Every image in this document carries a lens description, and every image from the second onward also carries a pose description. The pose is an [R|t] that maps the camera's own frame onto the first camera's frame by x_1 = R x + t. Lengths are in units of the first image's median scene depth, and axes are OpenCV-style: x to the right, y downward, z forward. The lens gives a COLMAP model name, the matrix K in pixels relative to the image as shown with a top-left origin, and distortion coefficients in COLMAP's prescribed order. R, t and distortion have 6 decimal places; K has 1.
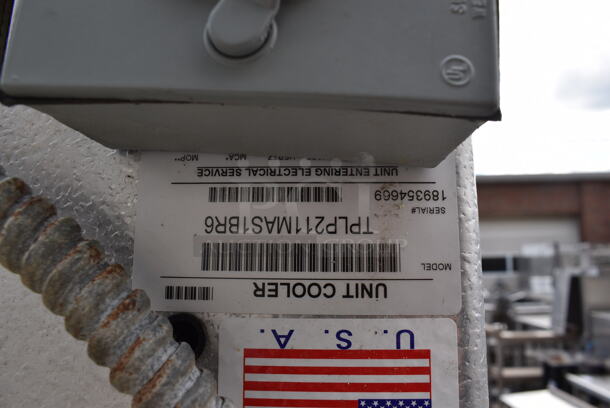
lens RADIAL K [[474.1, 0, 306.0], [0, 474.1, 204.9], [0, 0, 1]] dist [-0.085545, -0.006318]
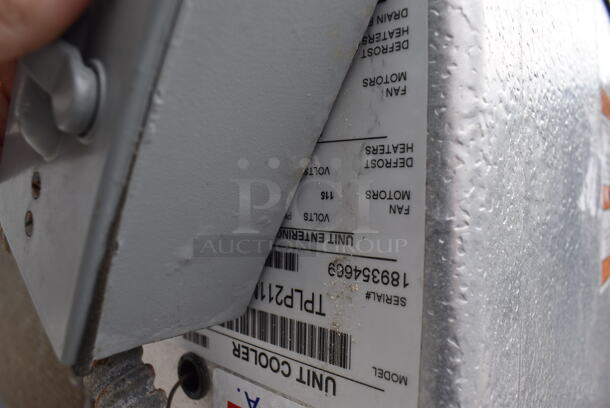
lens RADIAL K [[474.1, 0, 305.0], [0, 474.1, 203.3], [0, 0, 1]] dist [-0.085545, -0.006318]
pose [[0.750478, 0.025261, -0.660413, 0.649586], [0.100814, 0.983199, 0.152171, -0.257662], [0.653161, -0.180780, 0.735322, 0.420056]]
